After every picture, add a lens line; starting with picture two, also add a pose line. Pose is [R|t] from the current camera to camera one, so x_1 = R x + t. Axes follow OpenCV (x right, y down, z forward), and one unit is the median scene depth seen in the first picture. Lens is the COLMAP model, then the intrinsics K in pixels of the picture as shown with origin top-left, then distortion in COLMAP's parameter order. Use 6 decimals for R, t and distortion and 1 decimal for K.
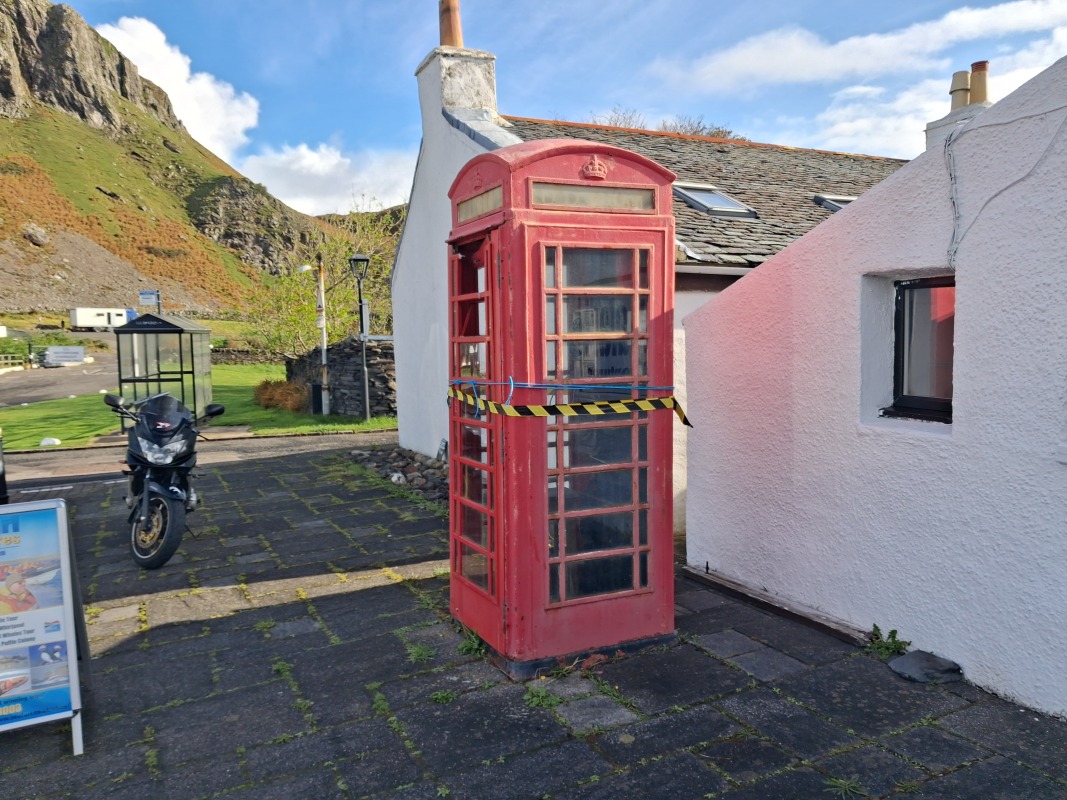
lens RADIAL K [[855.1, 0, 556.4], [0, 855.1, 420.7], [0, 0, 1]] dist [0.016035, -0.033057]
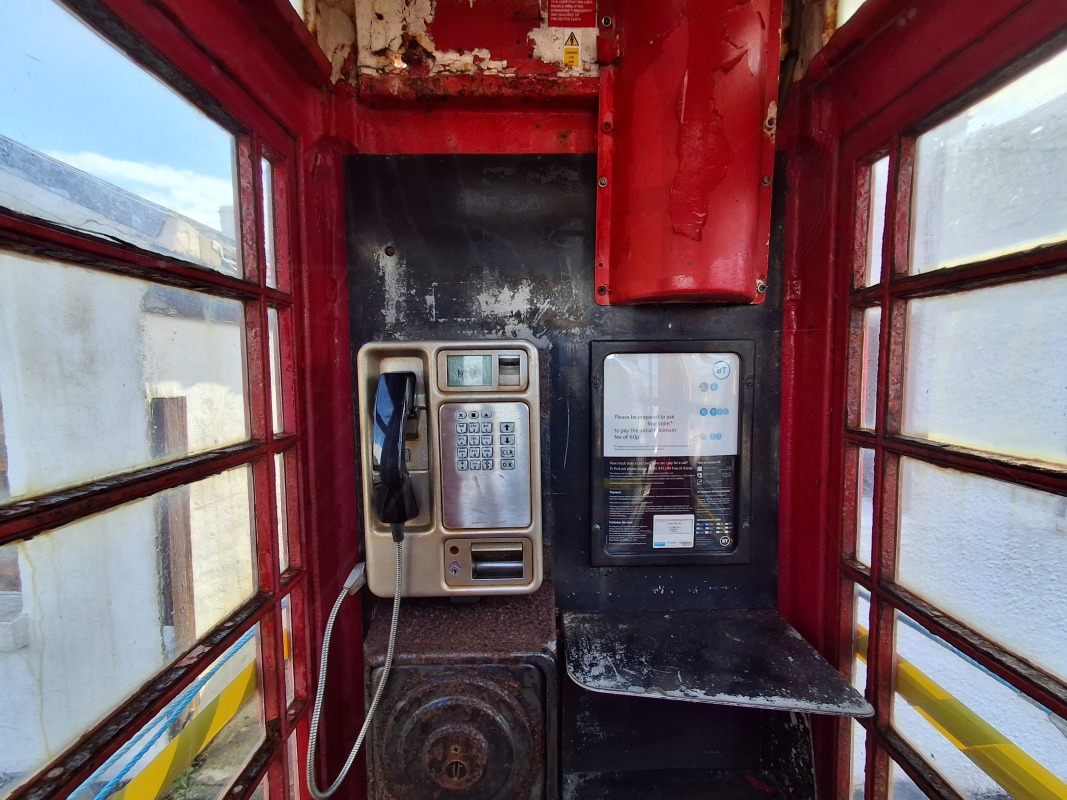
lens RADIAL K [[497.5, 0, 534.3], [0, 497.5, 402.8], [0, 0, 1]] dist [-0.002067, 0.006530]
pose [[0.402735, -0.056788, 0.913553, -0.138938], [0.095739, 0.995212, 0.019658, -0.153587], [-0.910296, 0.079546, 0.406244, 1.250665]]
